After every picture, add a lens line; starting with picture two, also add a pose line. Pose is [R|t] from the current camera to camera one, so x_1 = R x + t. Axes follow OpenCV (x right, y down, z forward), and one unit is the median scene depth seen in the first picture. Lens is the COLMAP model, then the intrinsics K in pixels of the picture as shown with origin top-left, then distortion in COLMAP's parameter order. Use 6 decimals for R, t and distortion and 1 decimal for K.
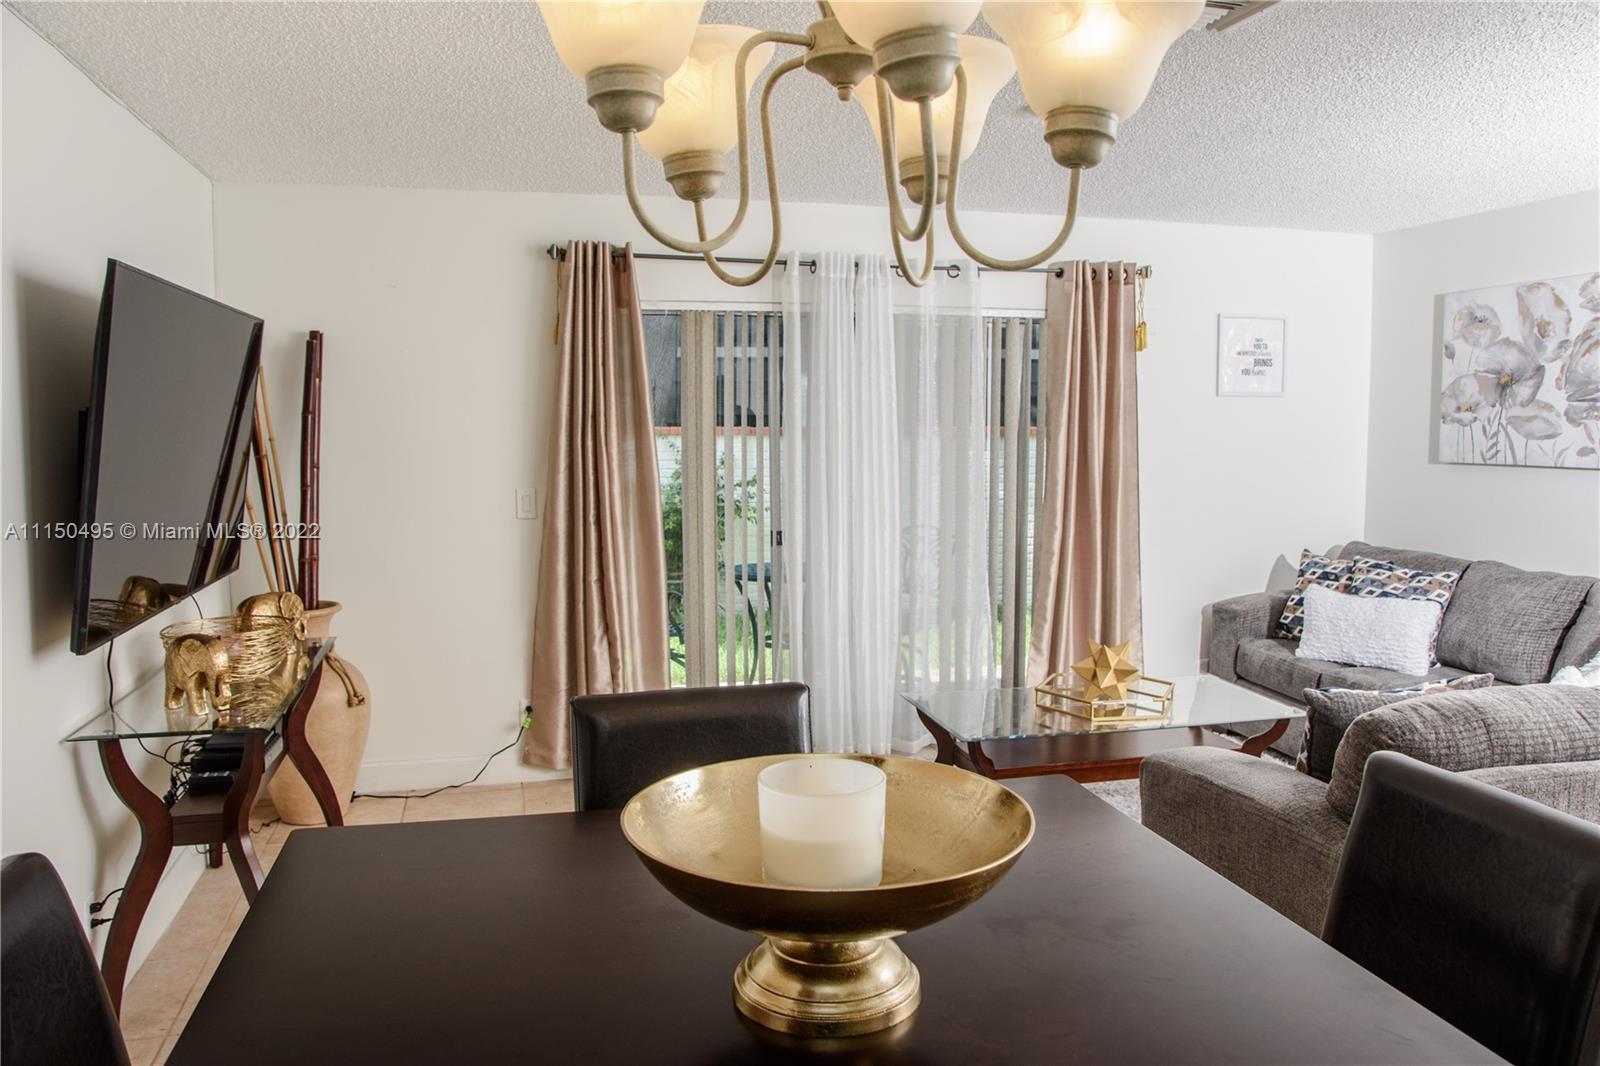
lens RADIAL K [[1194.0, 0, 800.2], [0, 1194.0, 540.5], [0, 0, 1]] dist [-0.126875, 0.108914]
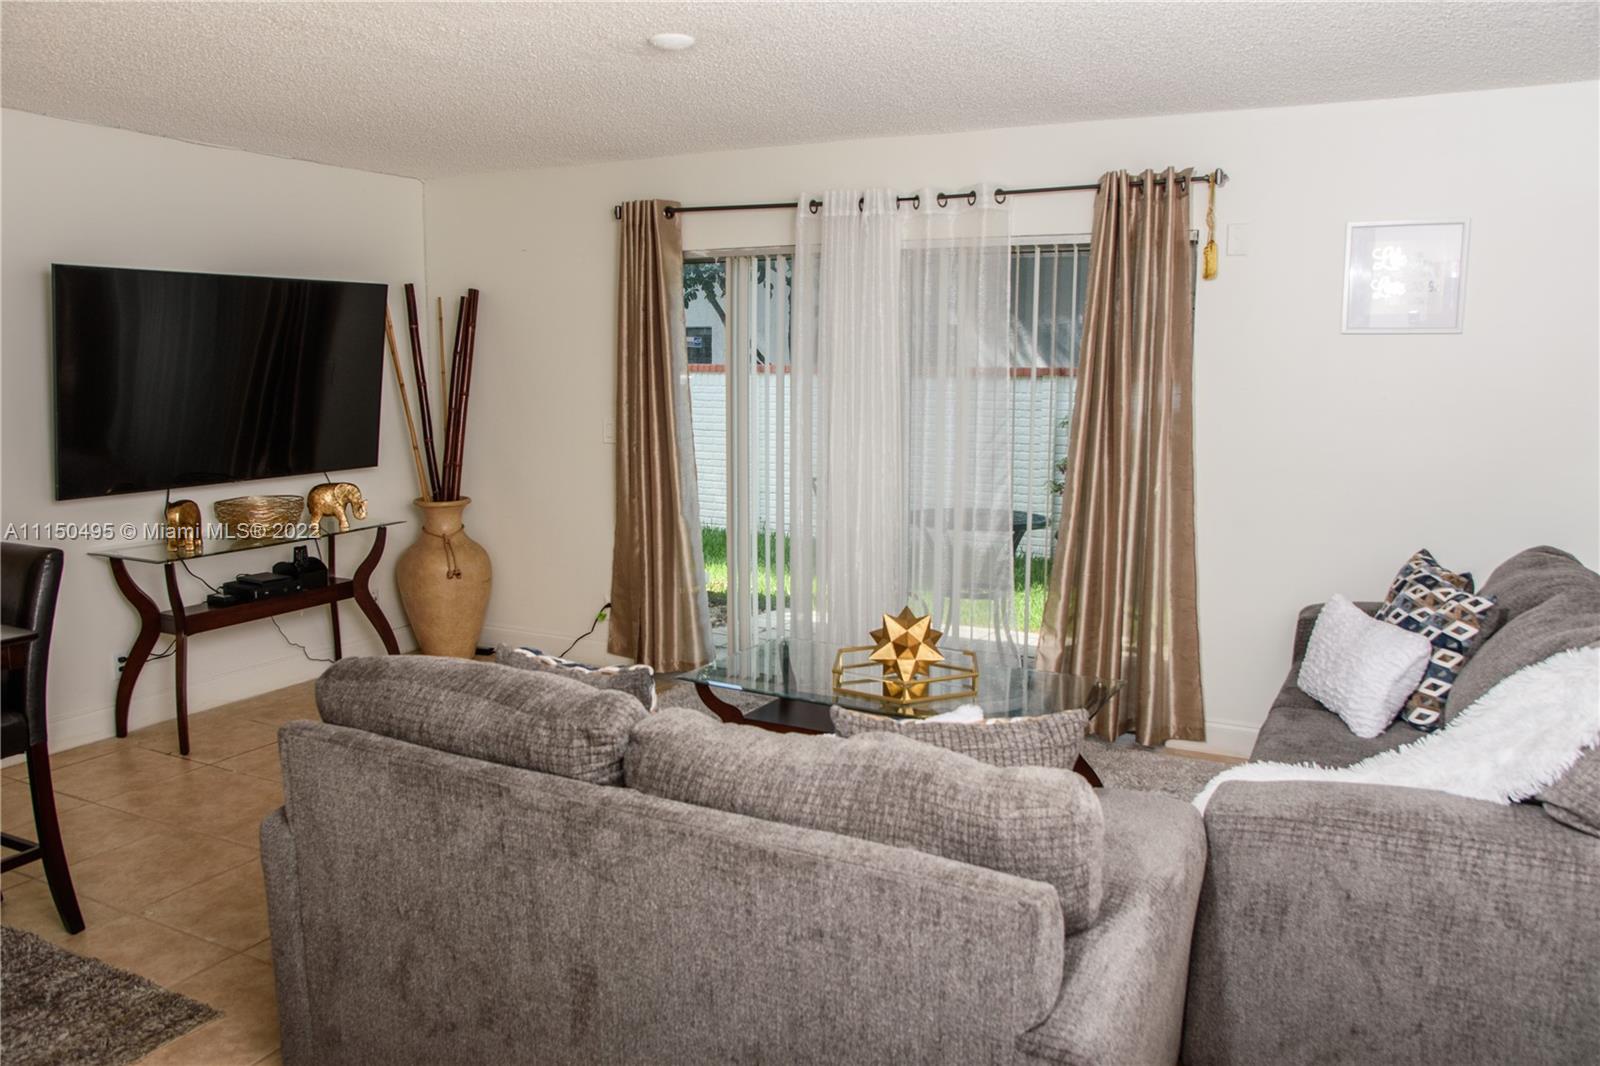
lens RADIAL K [[1194.0, 0, 800.2], [0, 1194.0, 540.5], [0, 0, 1]] dist [-0.126875, 0.108914]
pose [[0.750821, 0.108061, -0.651606, 0.680511], [-0.072387, 0.994046, 0.081442, -0.030929], [0.656527, -0.013980, 0.754173, 0.233865]]
